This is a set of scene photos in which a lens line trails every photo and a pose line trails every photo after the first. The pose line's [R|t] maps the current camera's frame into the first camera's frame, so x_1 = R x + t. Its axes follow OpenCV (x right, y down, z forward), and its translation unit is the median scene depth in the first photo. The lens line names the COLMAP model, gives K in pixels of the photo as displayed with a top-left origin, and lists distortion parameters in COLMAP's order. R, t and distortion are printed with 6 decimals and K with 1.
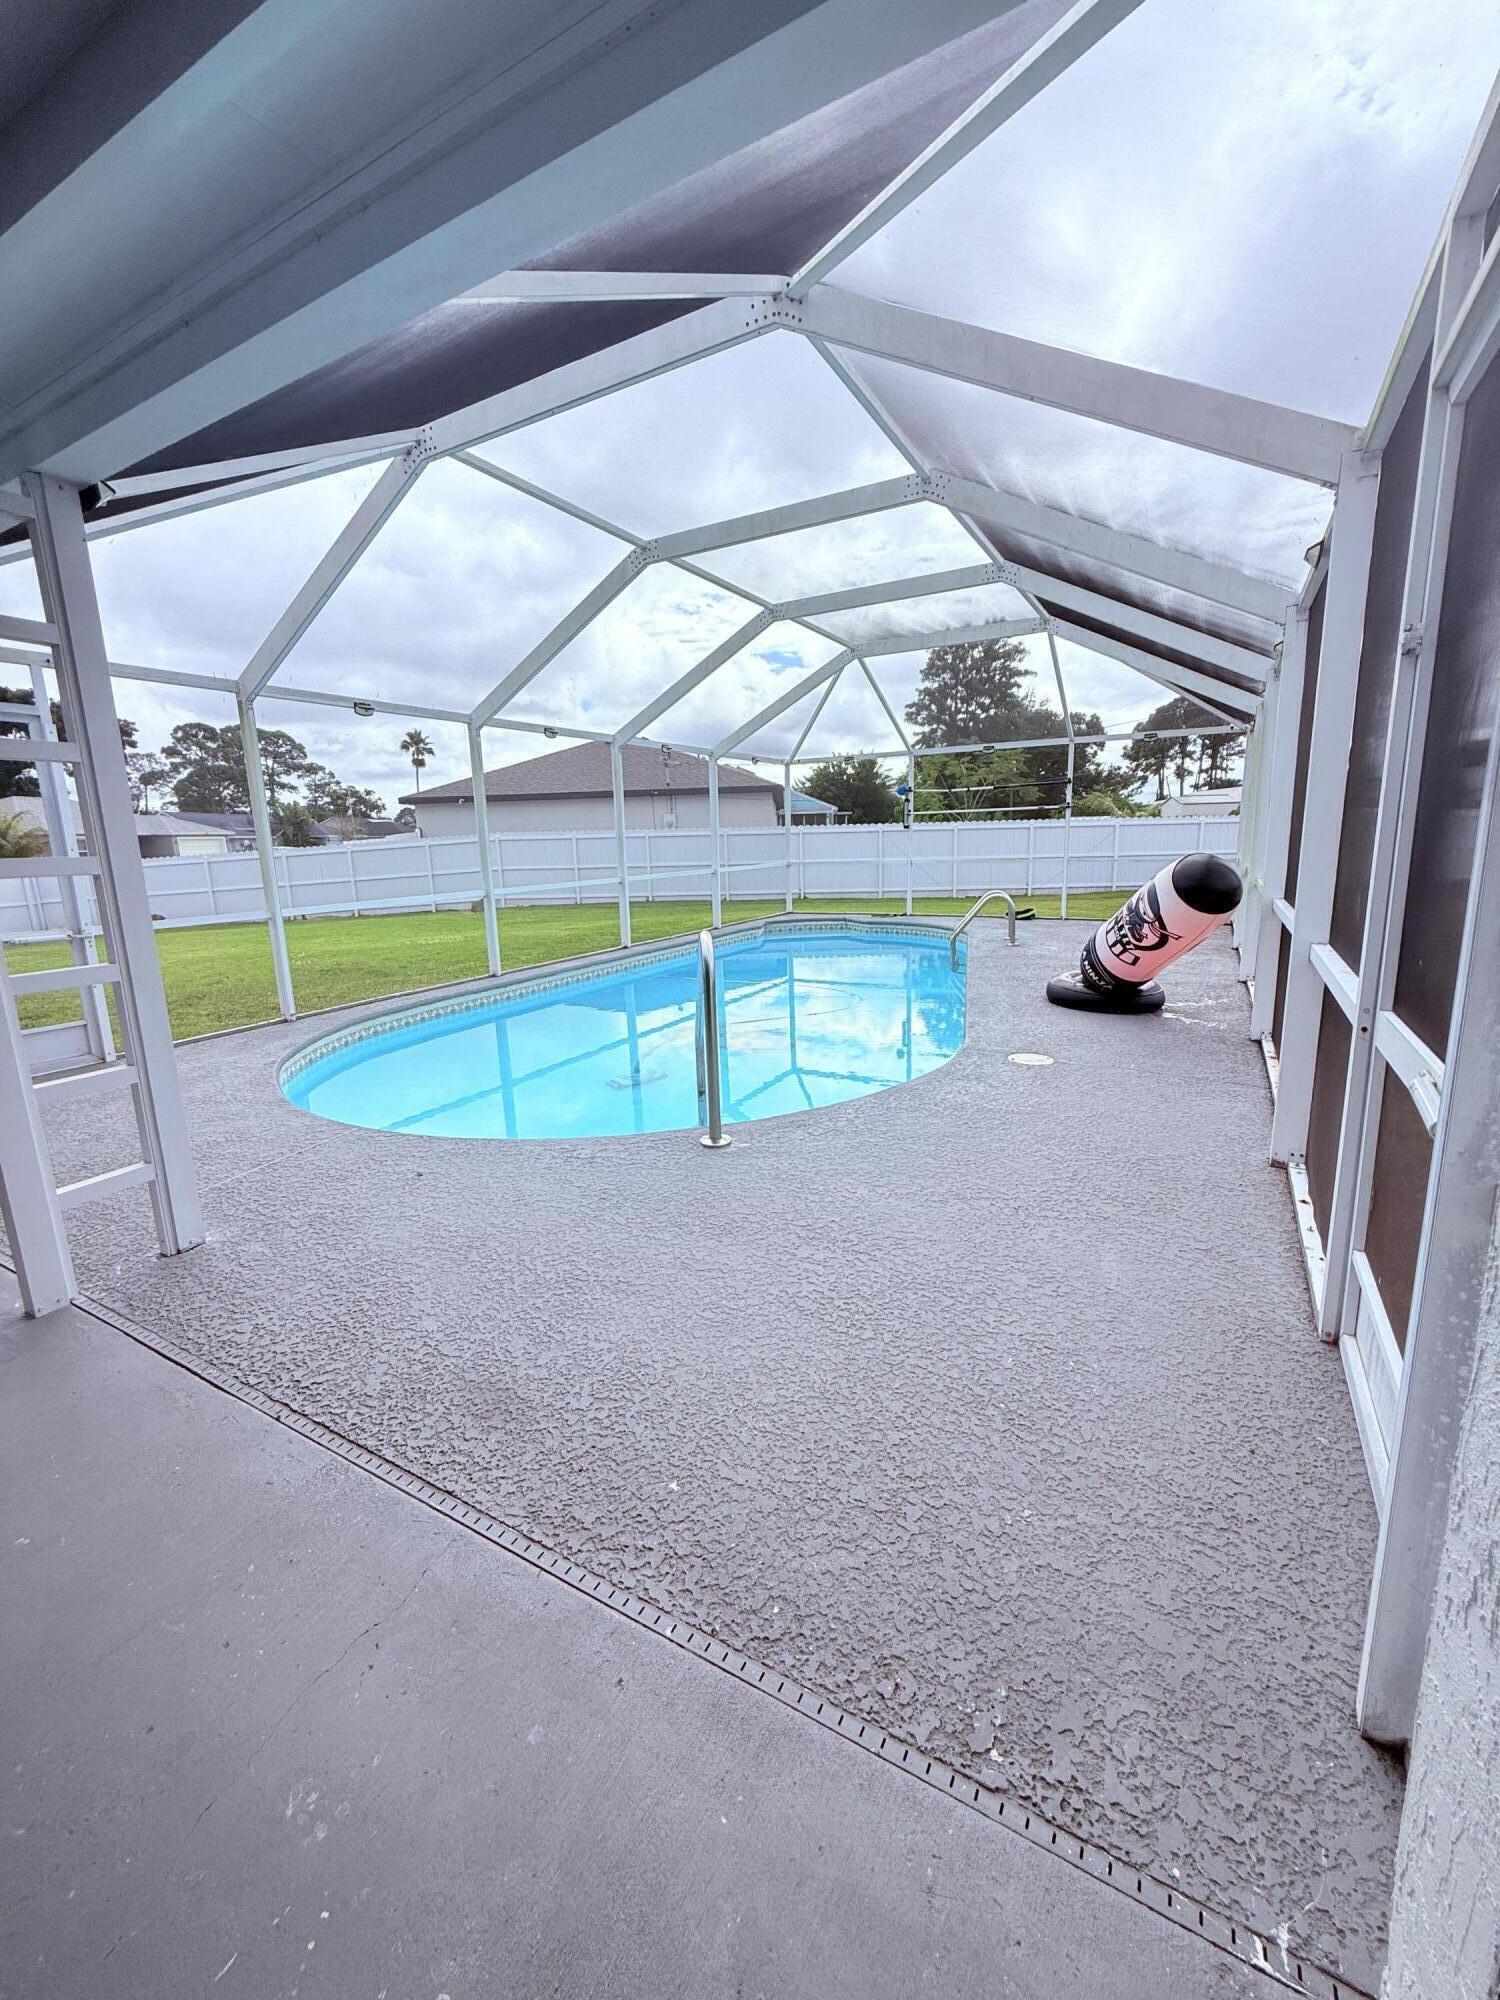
lens RADIAL K [[798.7, 0, 749.7], [0, 798.7, 994.0], [0, 0, 1]] dist [0.002790, 0.000899]
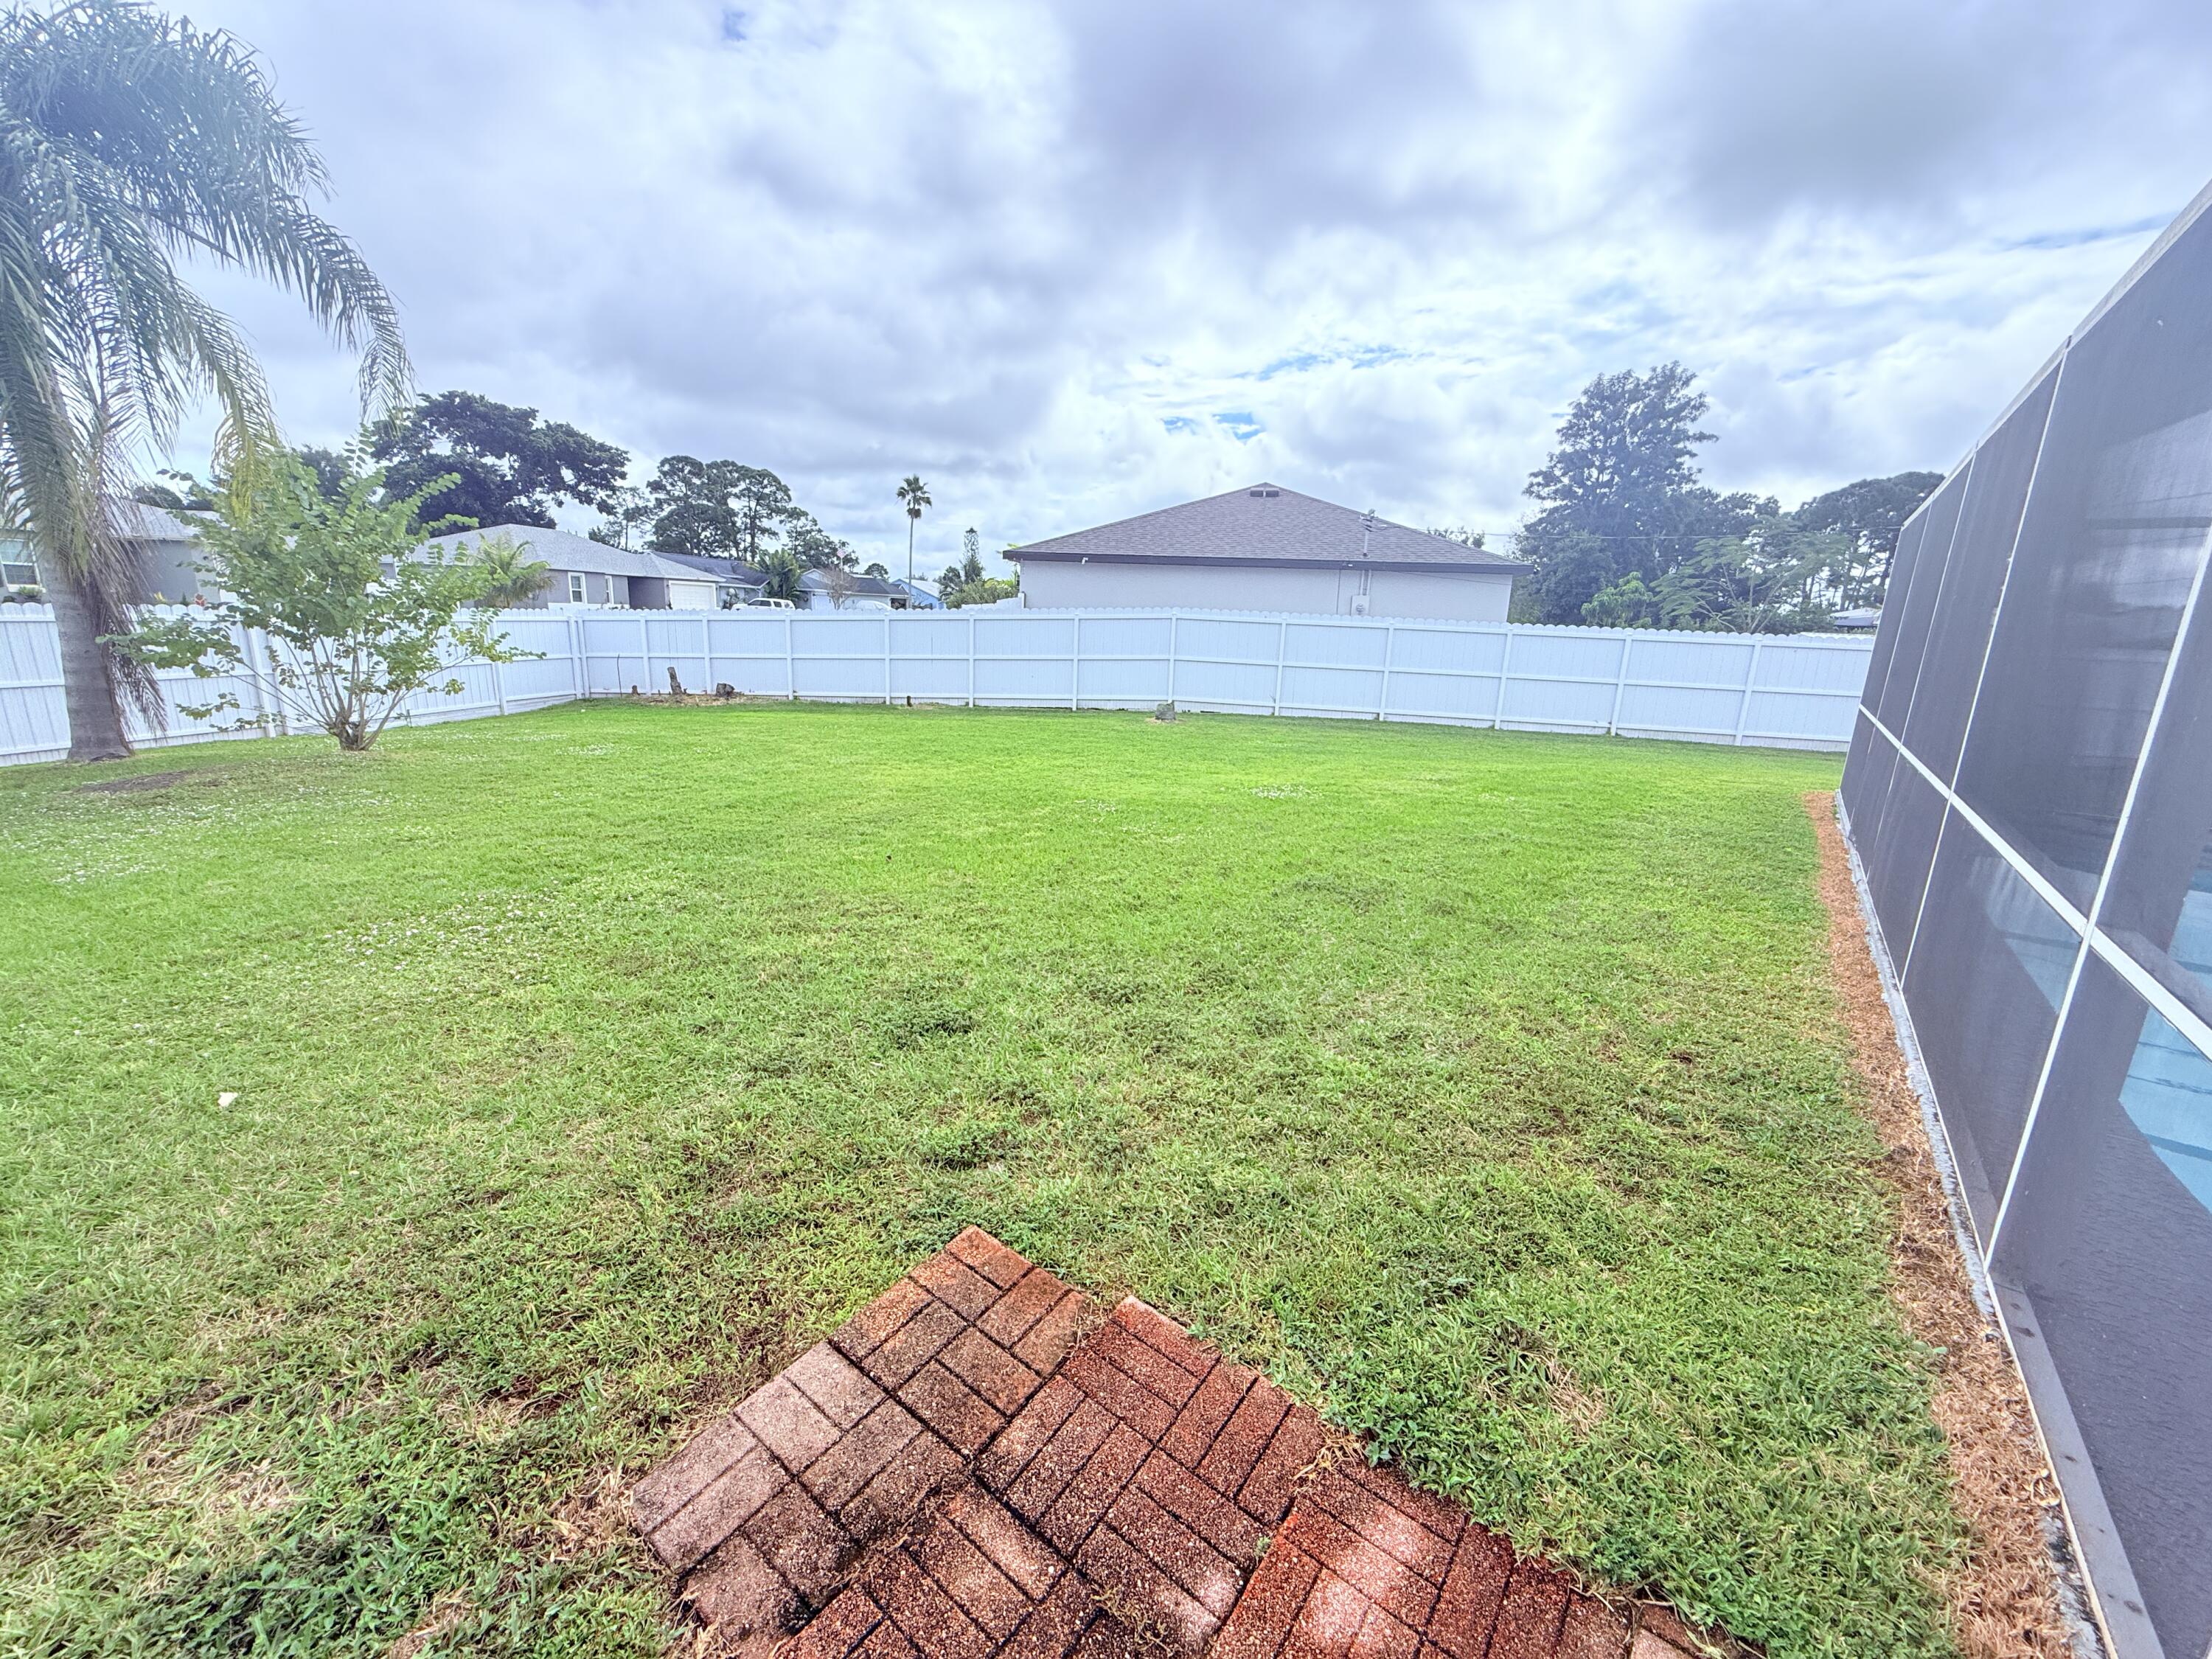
lens RADIAL K [[883.4, 0, 1092.9], [0, 883.4, 823.1], [0, 0, 1]] dist [0.002790, 0.000899]
pose [[0.987022, 0.099897, -0.125731, -0.407064], [-0.095235, 0.994544, 0.042576, -0.053776], [0.129298, -0.030049, 0.991150, 0.294054]]
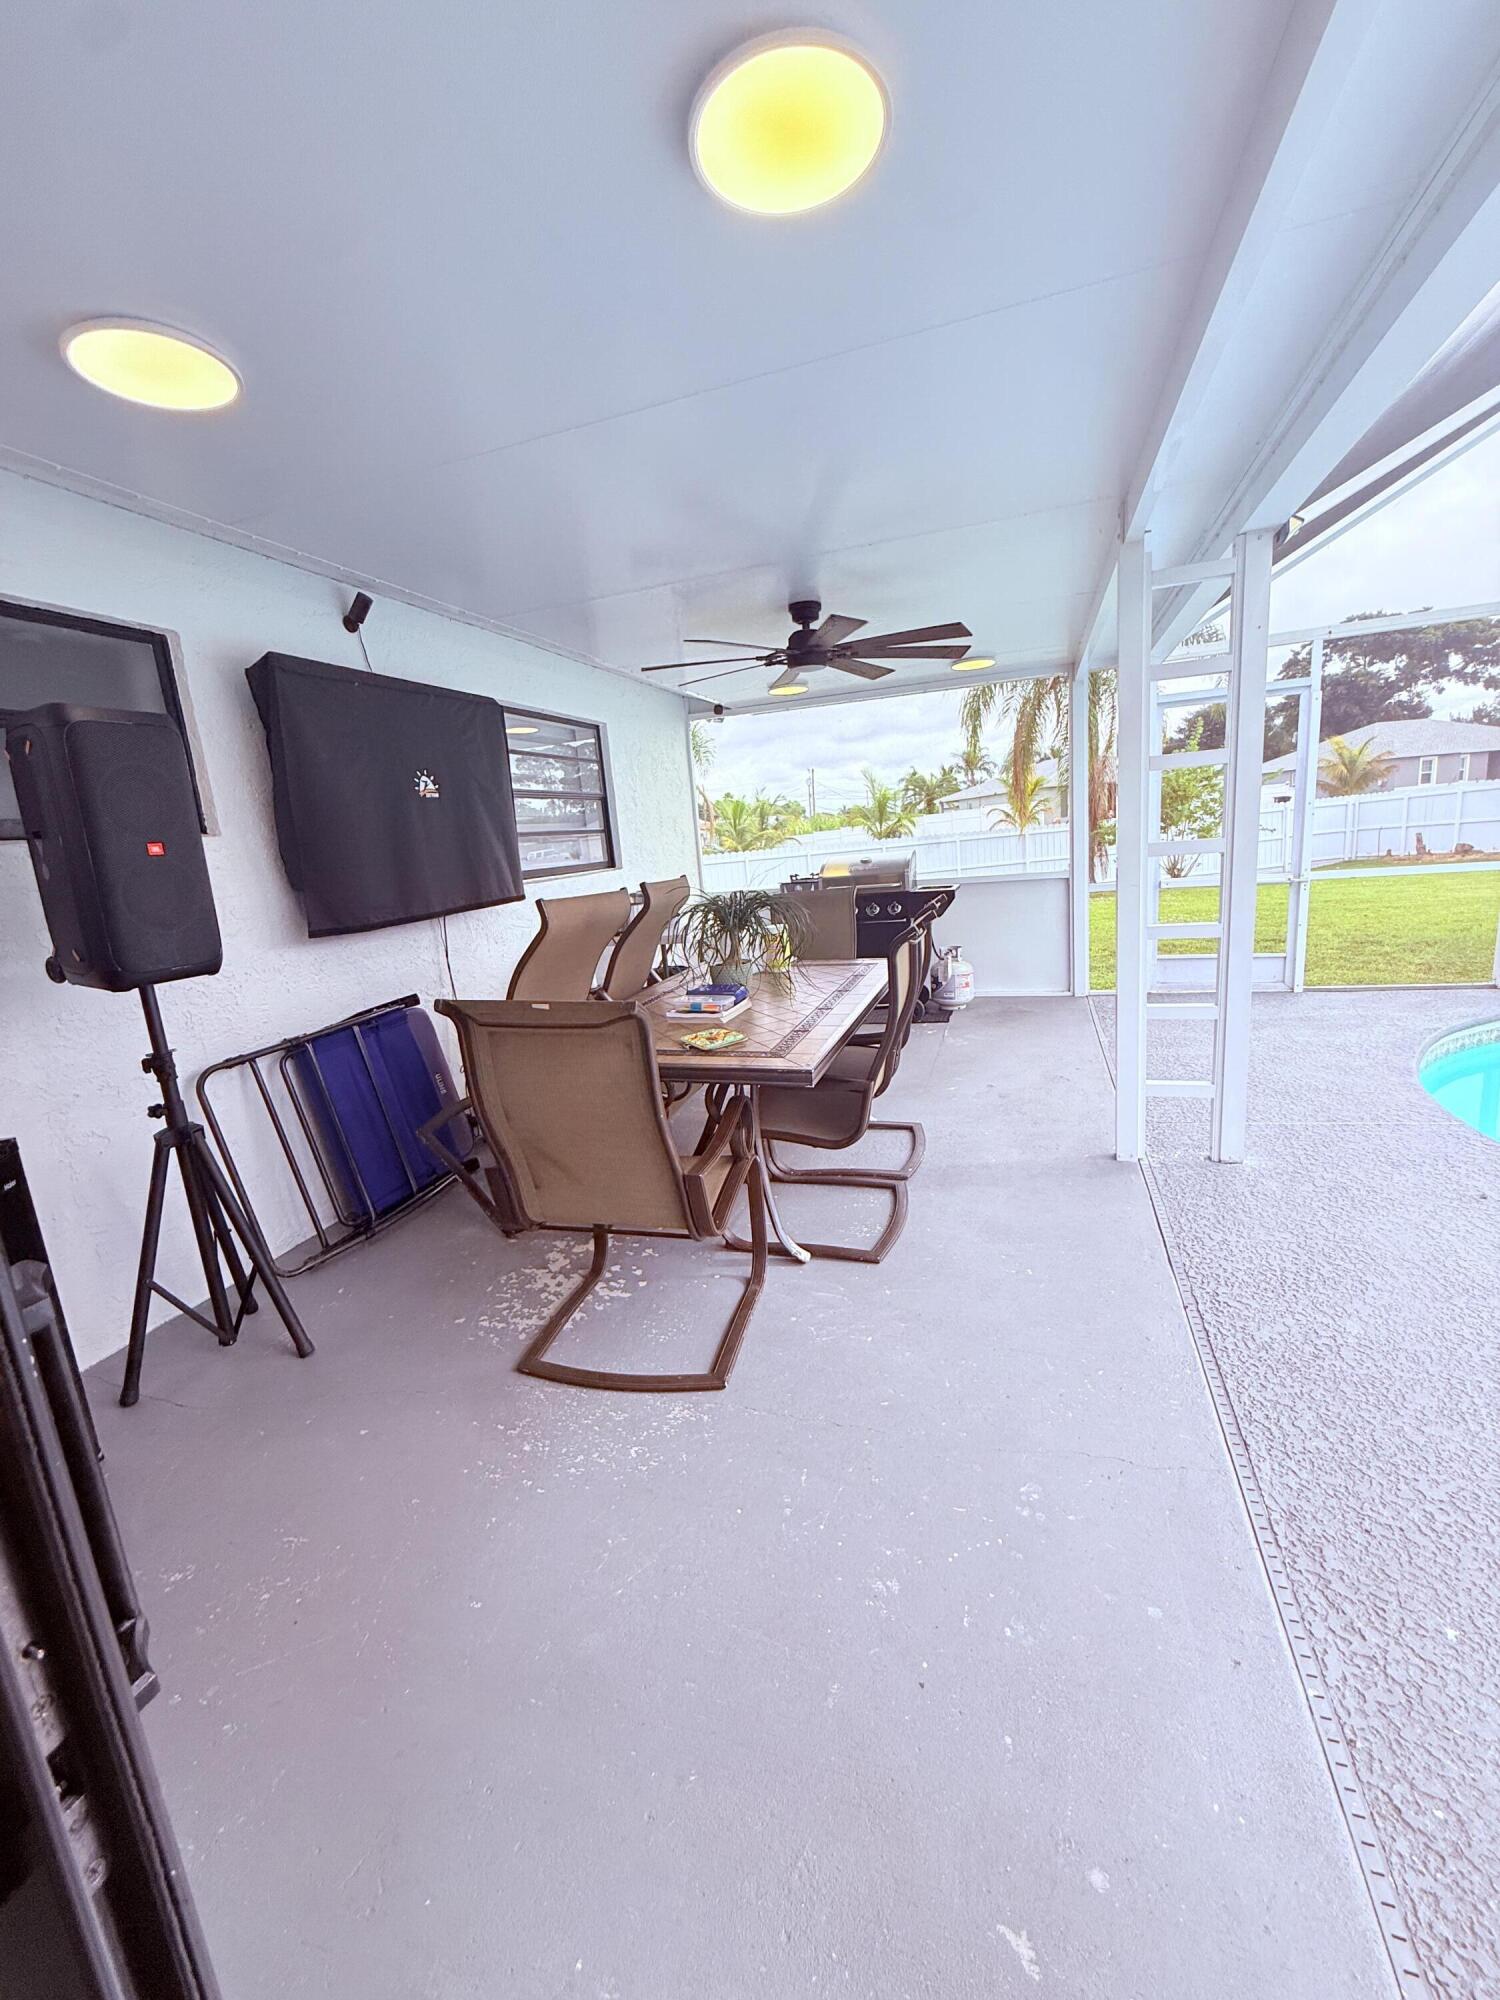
lens RADIAL K [[798.7, 0, 754.7], [0, 798.7, 998.3], [0, 0, 1]] dist [0.002790, 0.000899]
pose [[0.192313, 0.211768, -0.958212, 0.053662], [-0.112726, 0.974742, 0.192797, -0.015142], [0.974838, 0.070938, 0.211328, 0.006159]]
